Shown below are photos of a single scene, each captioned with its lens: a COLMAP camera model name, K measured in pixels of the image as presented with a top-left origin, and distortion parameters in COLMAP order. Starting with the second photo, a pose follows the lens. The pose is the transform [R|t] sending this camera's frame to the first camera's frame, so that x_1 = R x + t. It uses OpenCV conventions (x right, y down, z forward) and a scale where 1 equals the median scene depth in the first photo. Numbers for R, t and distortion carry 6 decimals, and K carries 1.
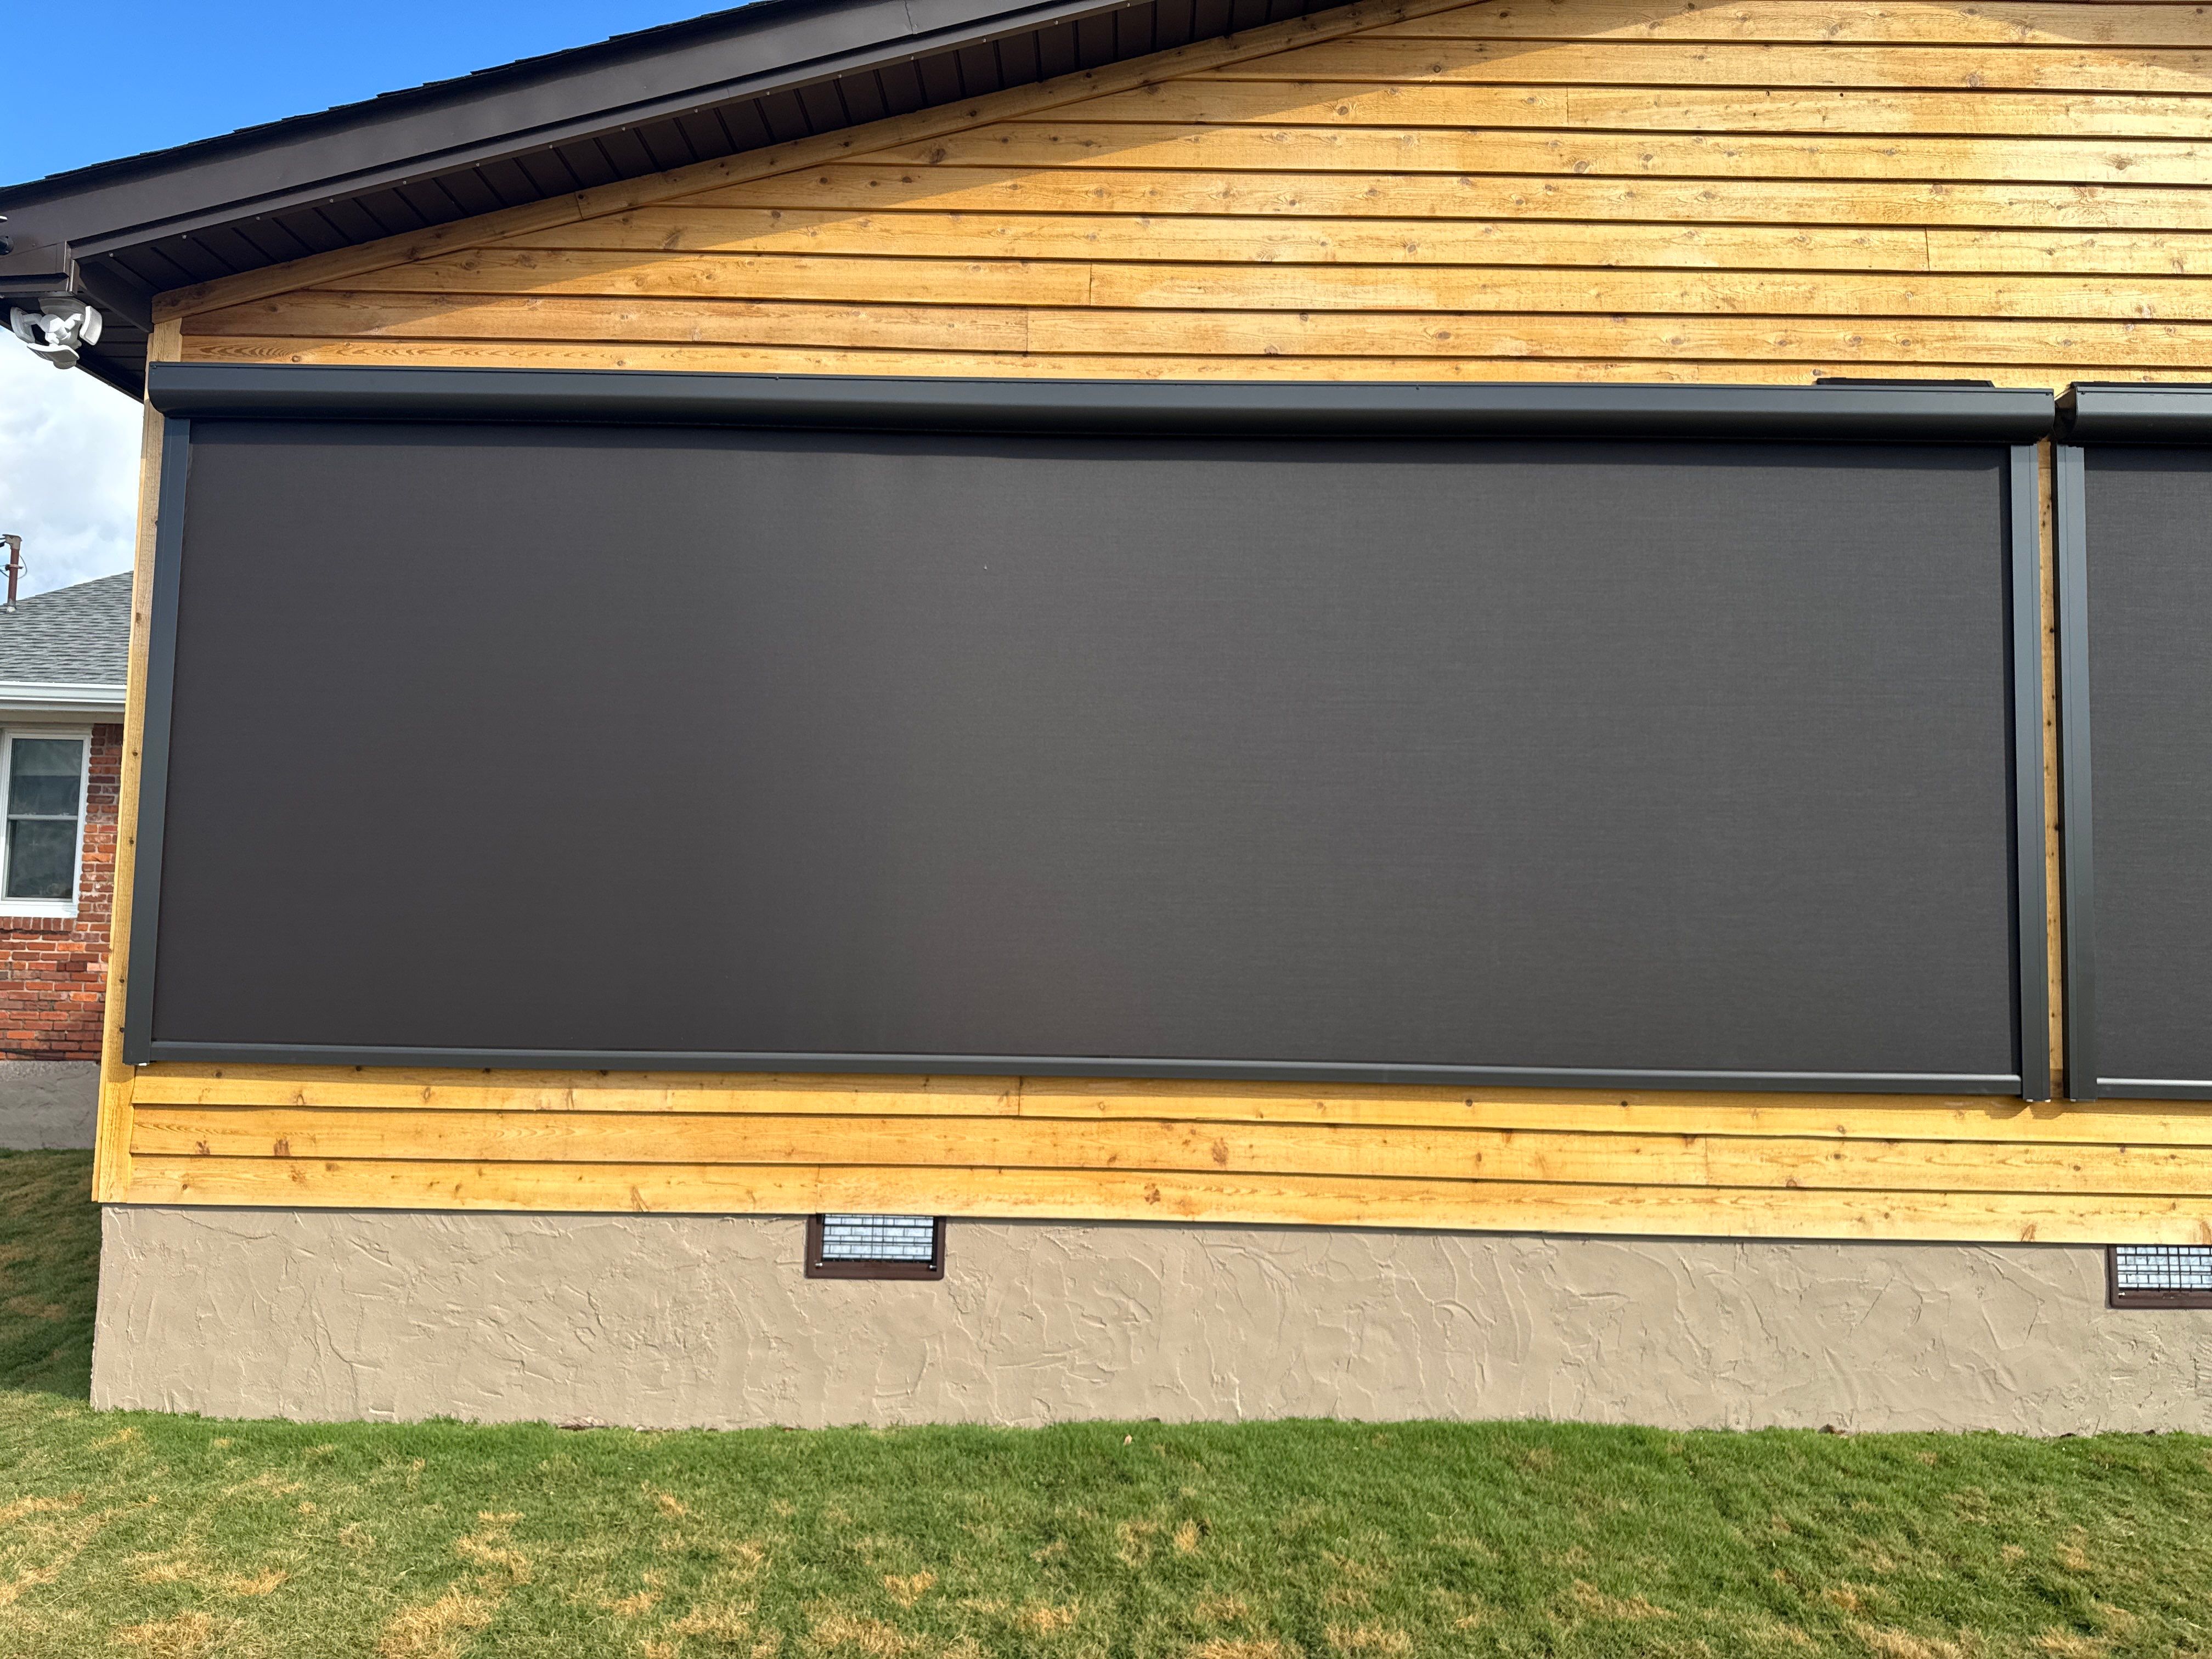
lens RADIAL K [[1557.3, 0, 1106.0], [0, 1557.3, 829.5], [0, 0, 1]] dist [0.038061, -0.041132]
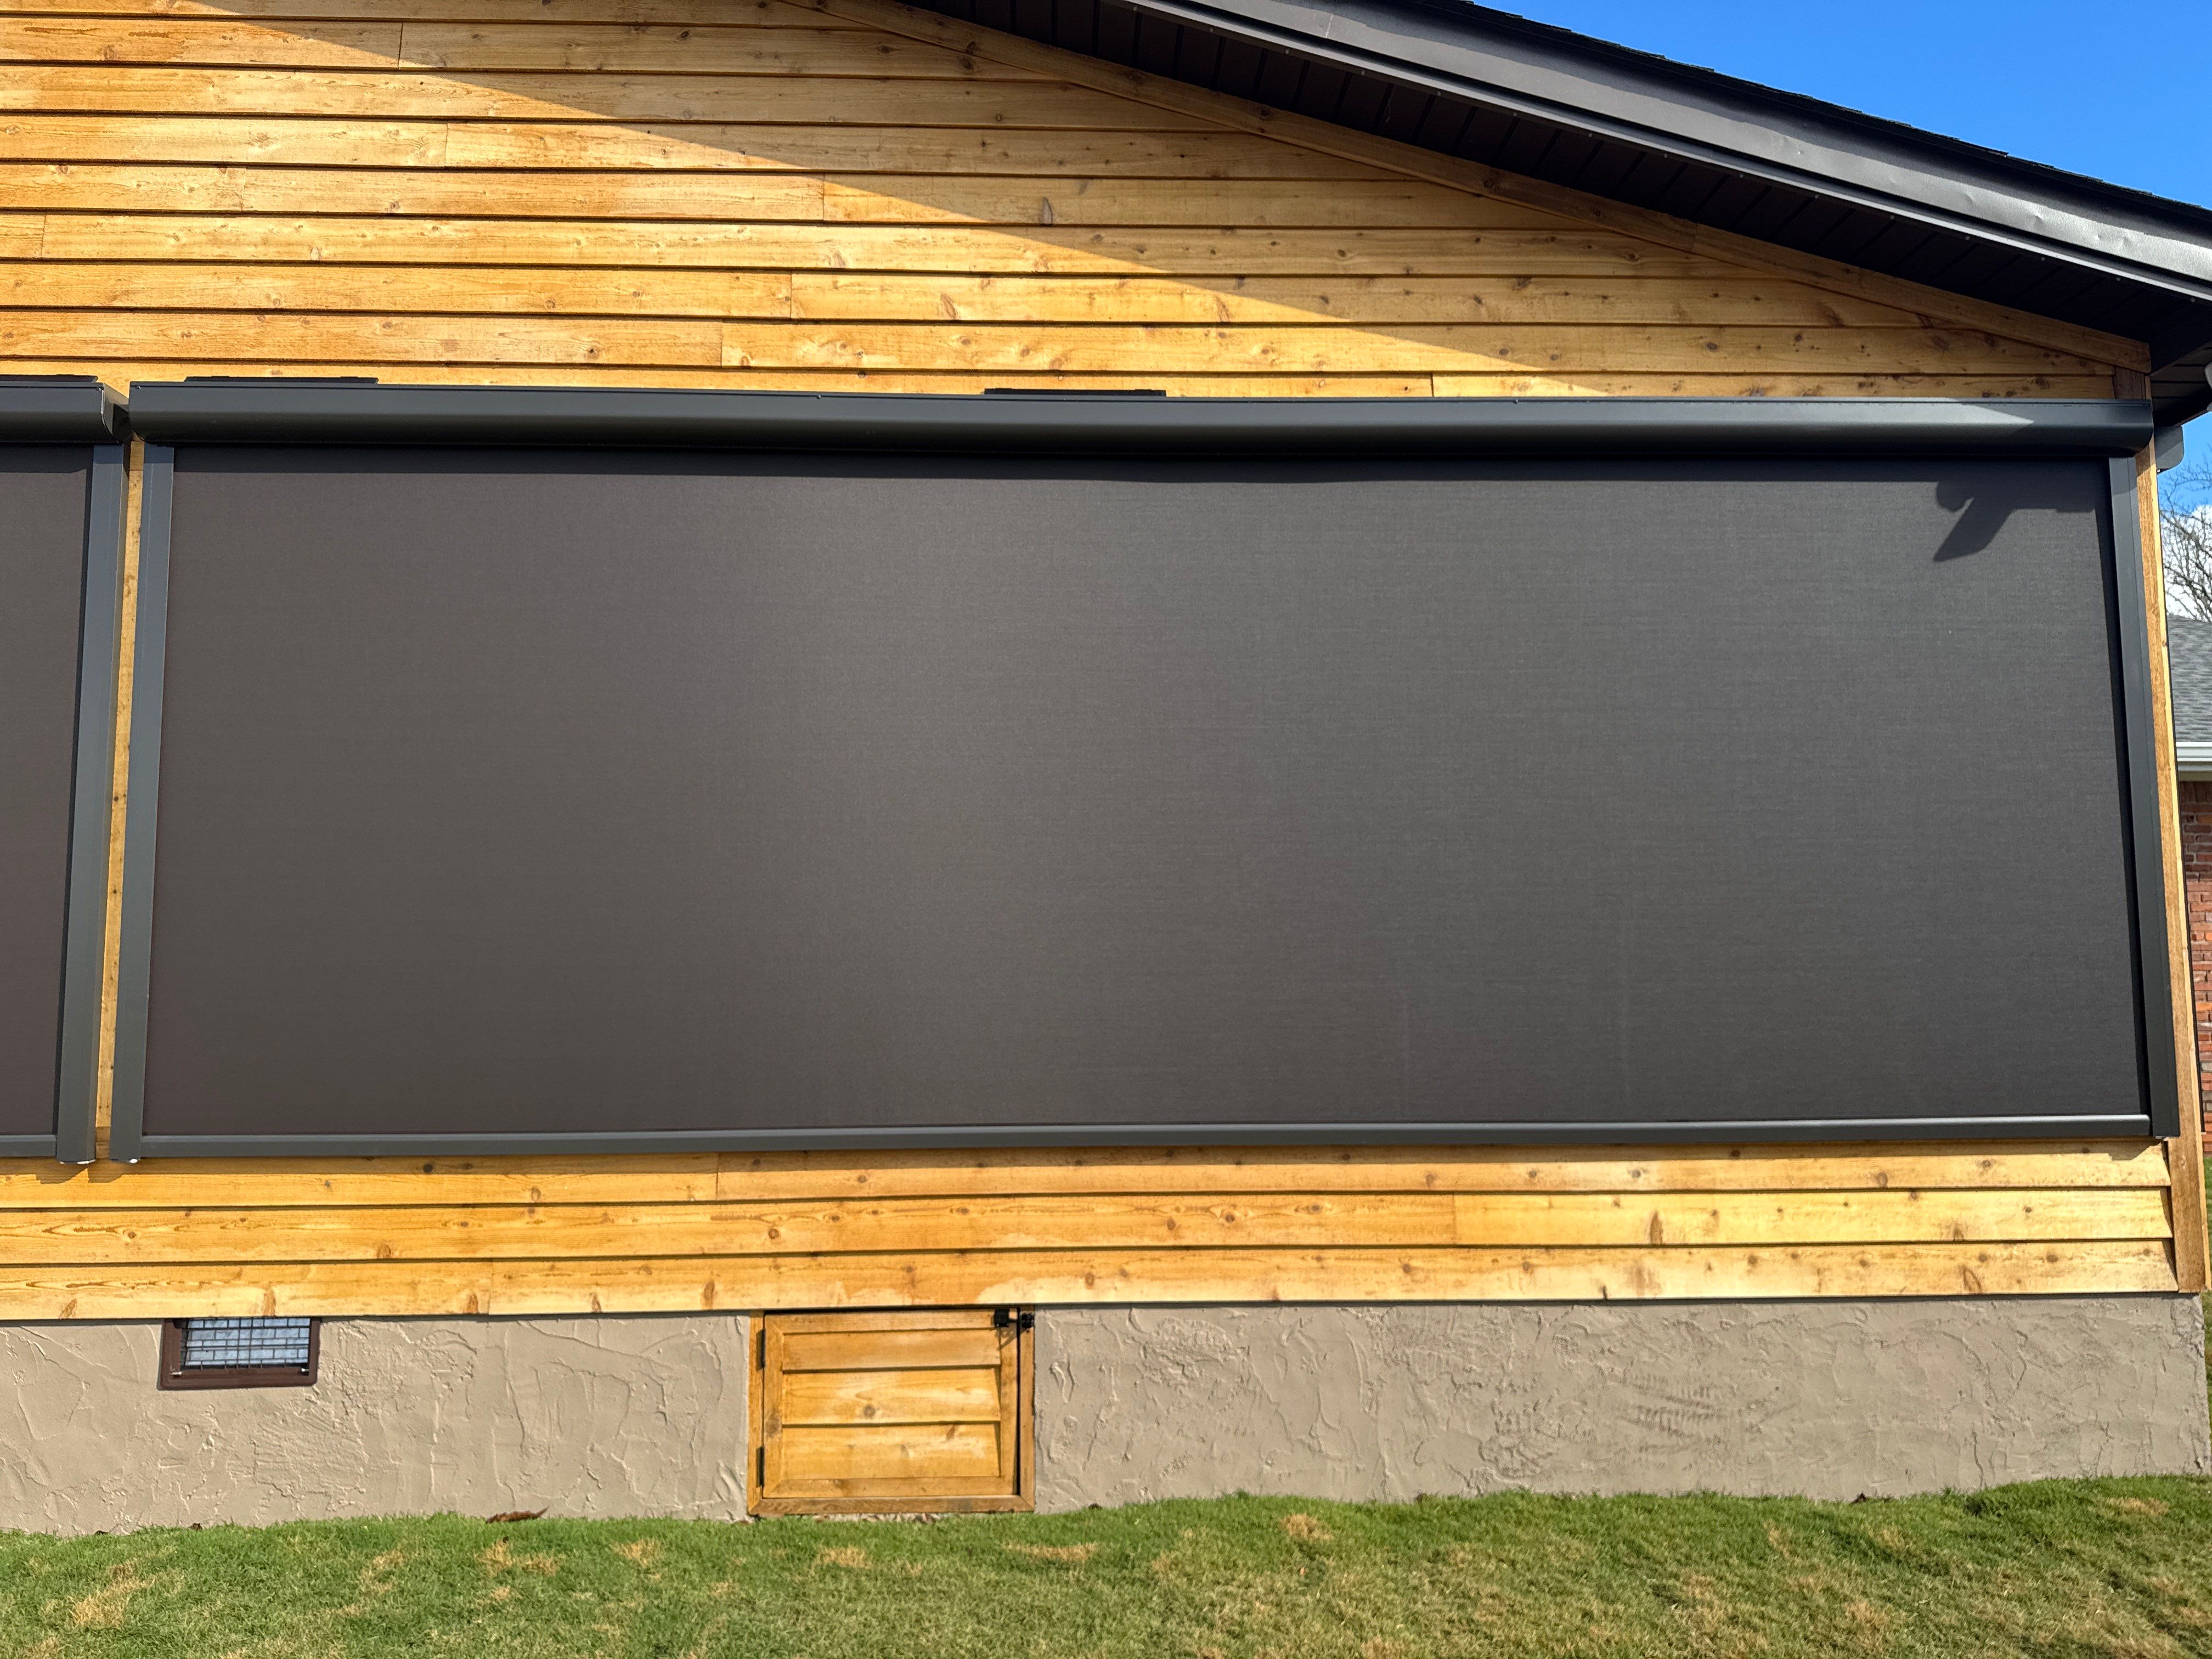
lens RADIAL K [[1677.8, 0, 1050.5], [0, 1677.8, 841.9], [0, 0, 1]] dist [0.040287, -0.047662]
pose [[0.998753, -0.019175, 0.046104, 1.075869], [0.020241, 0.999536, -0.022774, 0.020409], [-0.045646, 0.023678, 0.998677, -0.007408]]
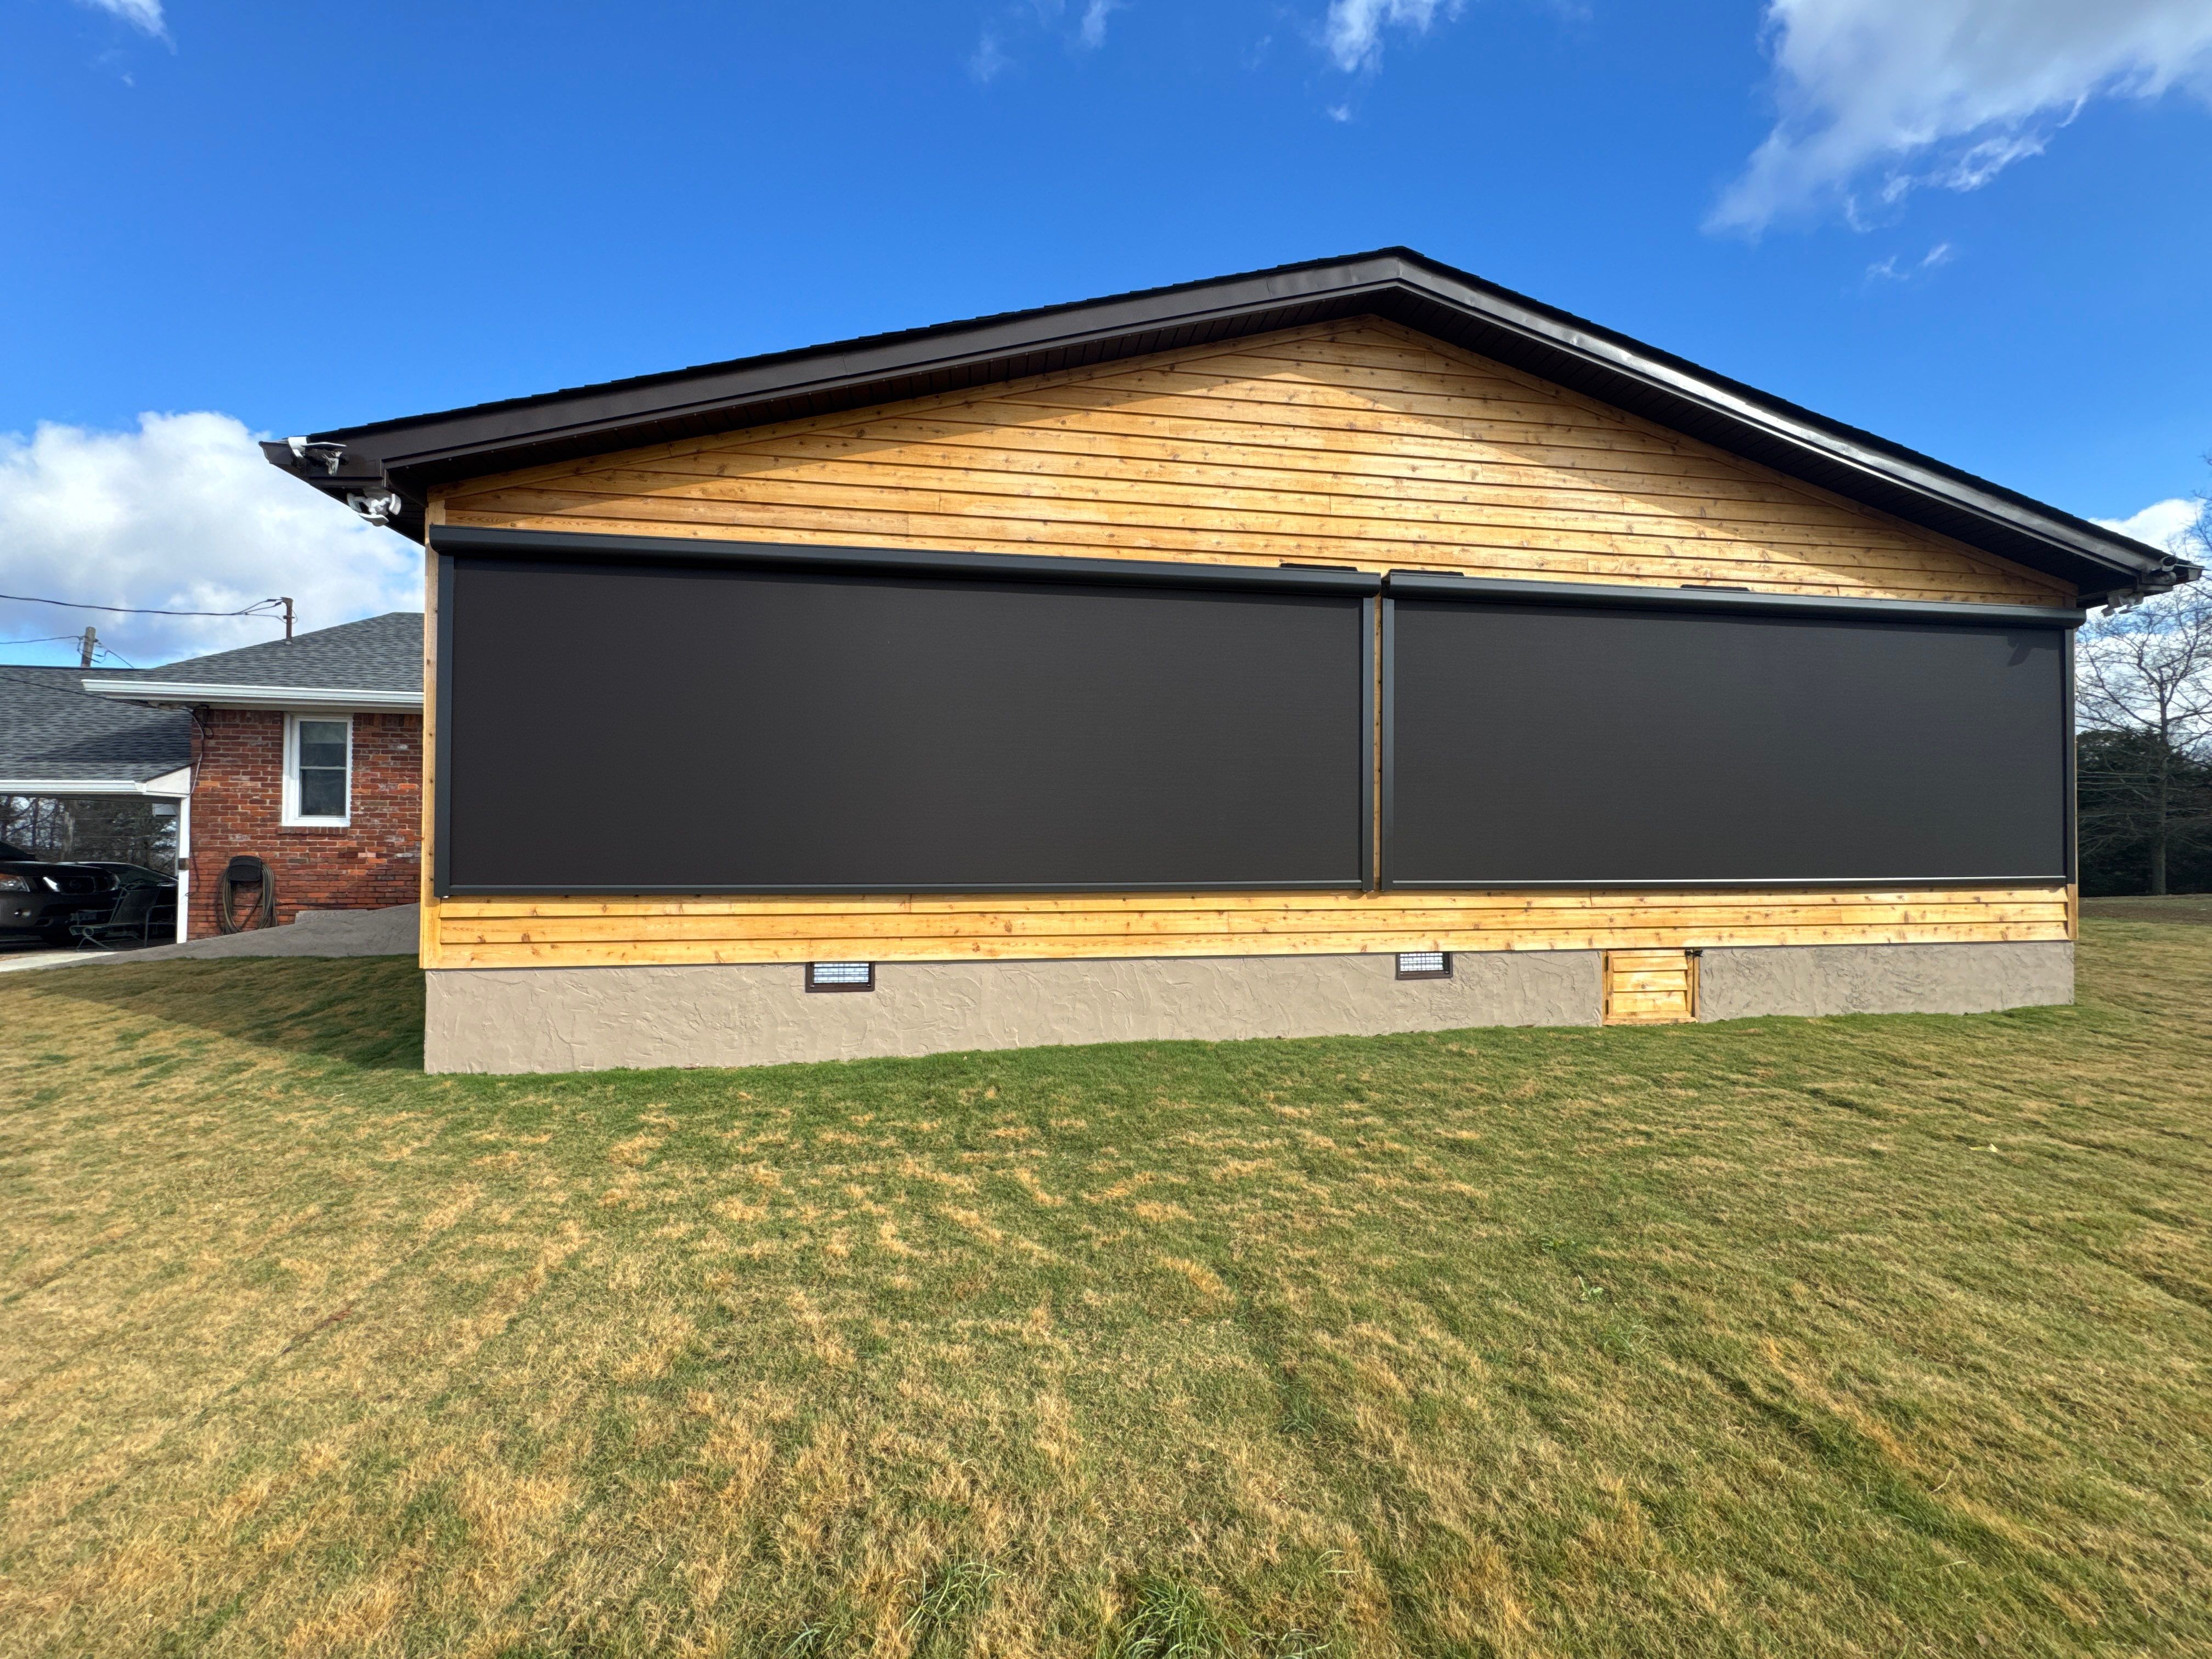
lens RADIAL K [[878.1, 0, 1100.8], [0, 878.1, 829.2], [0, 0, 1]] dist [-0.000114, 0.000410]
pose [[0.987579, -0.013485, 0.156542, 0.012568], [0.003424, 0.997921, 0.064357, 0.000015], [-0.157085, -0.063021, 0.985572, -0.181061]]
